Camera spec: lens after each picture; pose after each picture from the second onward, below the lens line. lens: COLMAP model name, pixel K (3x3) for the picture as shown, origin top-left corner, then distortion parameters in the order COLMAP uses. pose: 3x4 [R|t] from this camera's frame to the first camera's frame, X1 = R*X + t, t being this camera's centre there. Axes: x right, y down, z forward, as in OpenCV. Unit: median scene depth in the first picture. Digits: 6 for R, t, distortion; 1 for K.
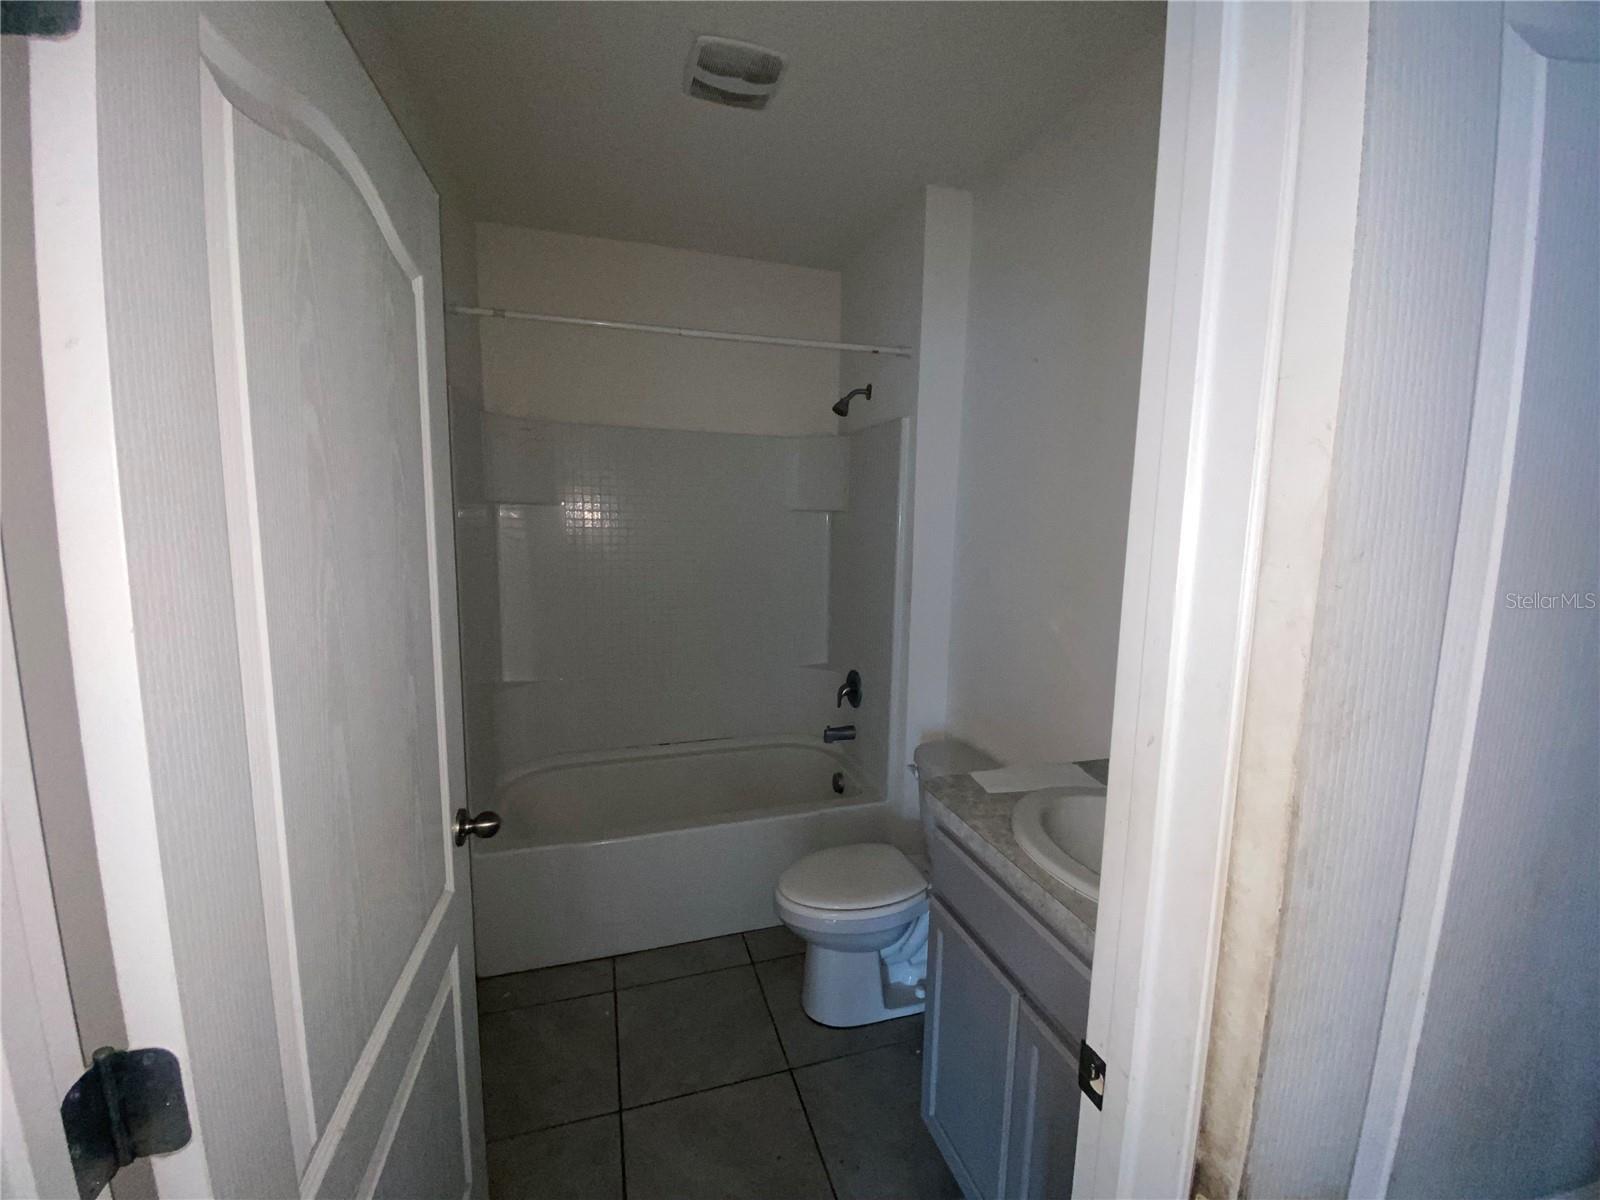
lens RADIAL K [[651.4, 0, 796.2], [0, 651.4, 596.9], [0, 0, 1]] dist [0.010686, -0.012297]
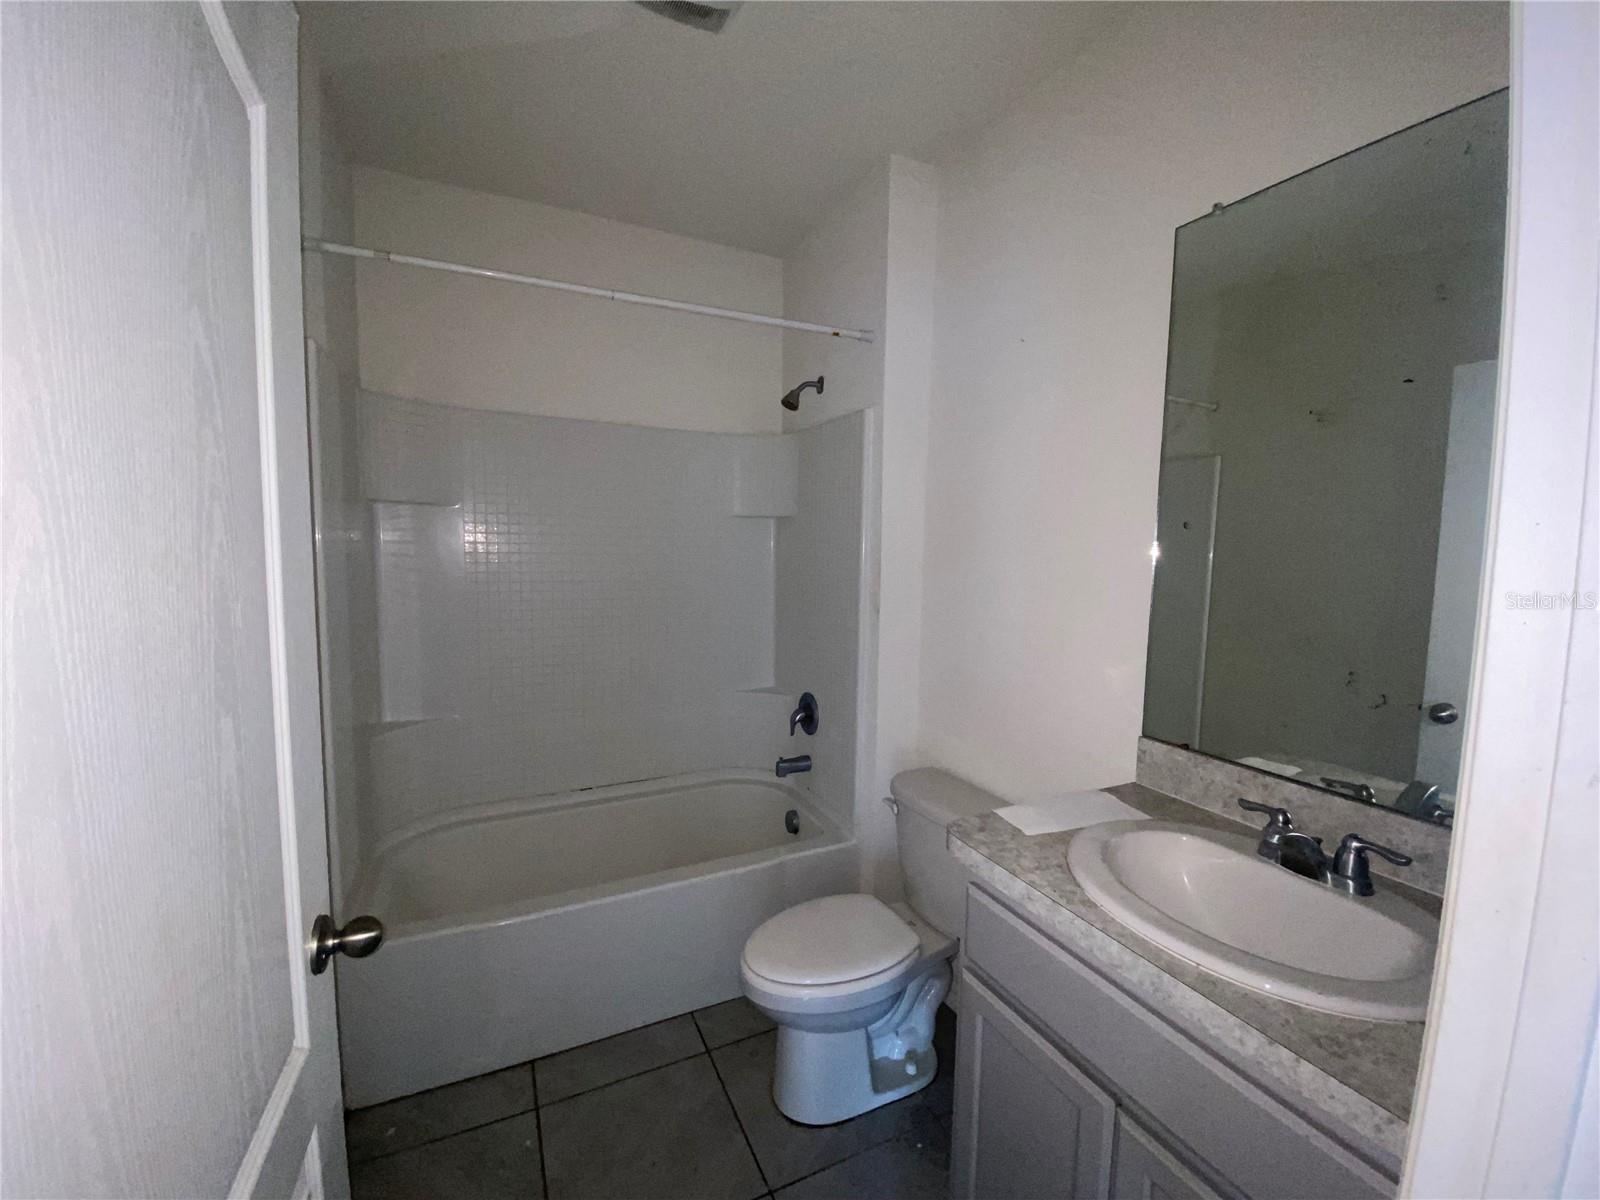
lens RADIAL K [[651.4, 0, 797.3], [0, 651.4, 598.4], [0, 0, 1]] dist [0.010686, -0.012297]
pose [[0.989280, -0.012555, 0.145493, -0.075088], [0.017951, 0.999197, -0.035833, 0.019898], [-0.144926, 0.038061, 0.988710, 0.156170]]
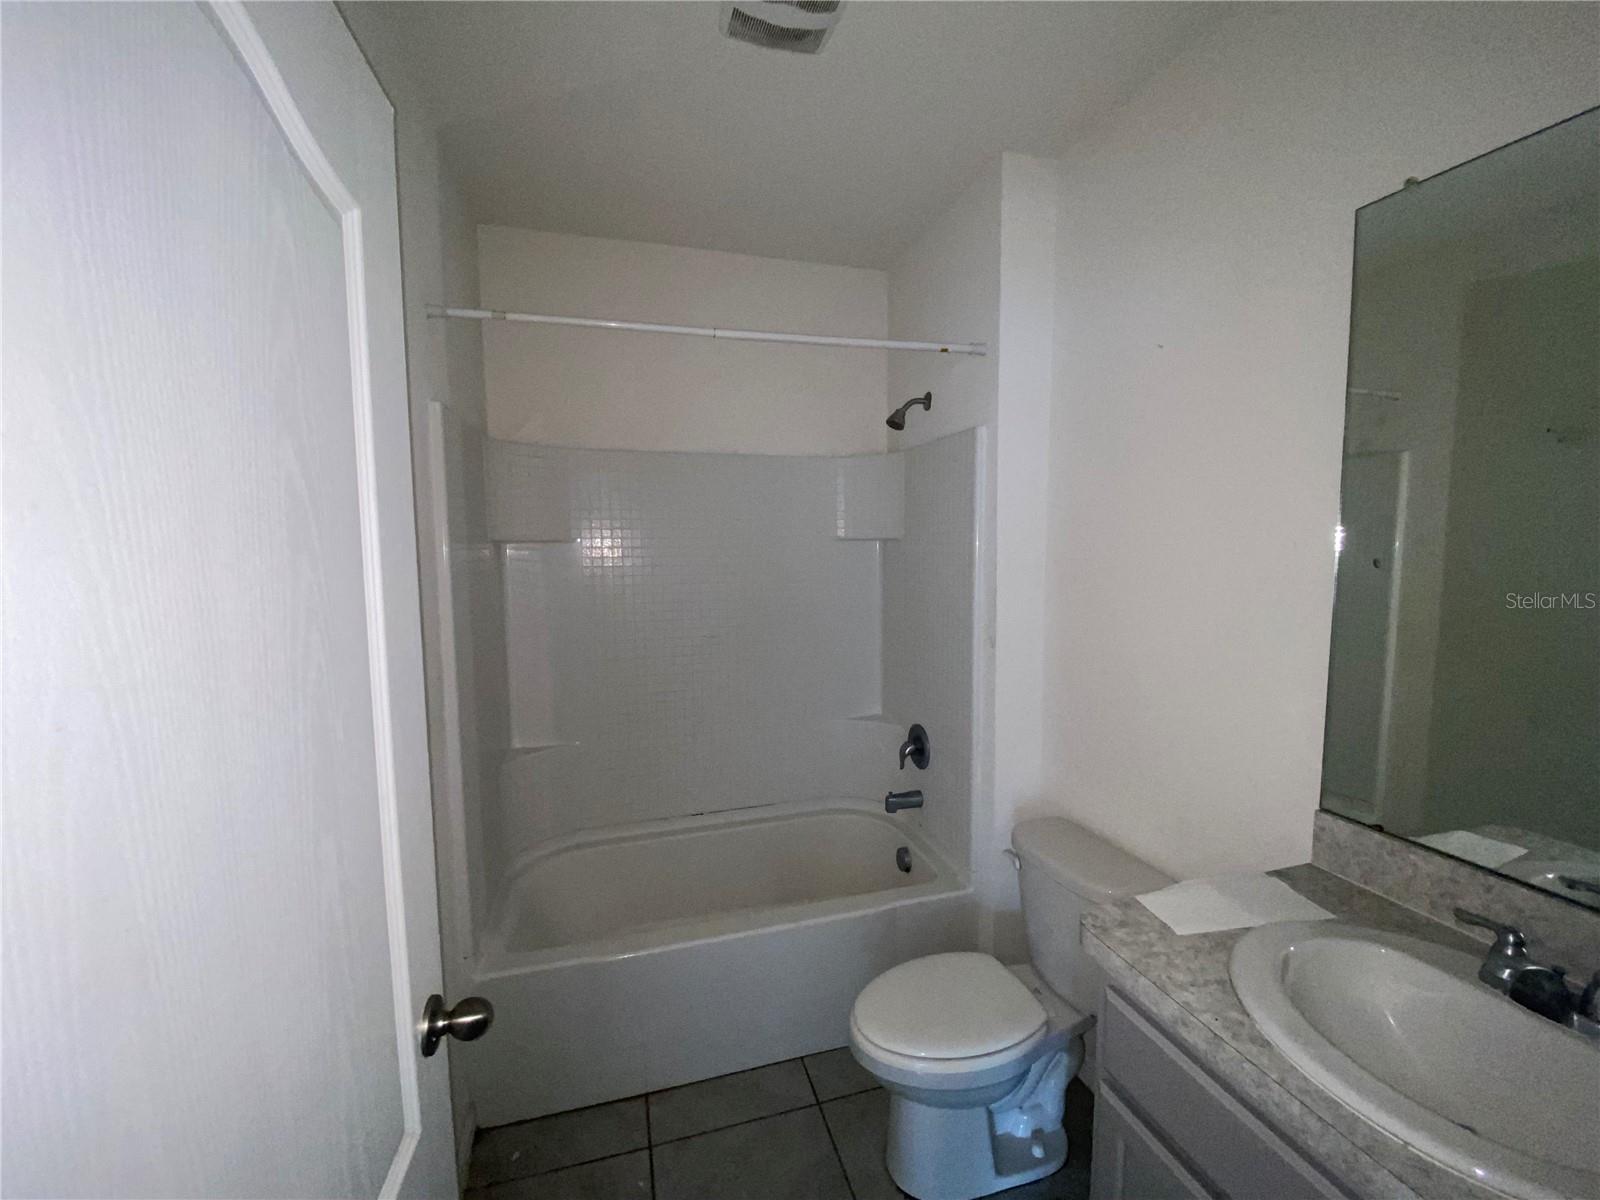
lens RADIAL K [[651.4, 0, 797.5], [0, 651.4, 598.3], [0, 0, 1]] dist [0.010686, -0.012297]
pose [[0.999450, -0.025183, -0.021554, -0.065548], [0.024328, 0.998942, -0.039034, -0.032283], [0.022514, 0.038488, 0.999005, 0.190913]]
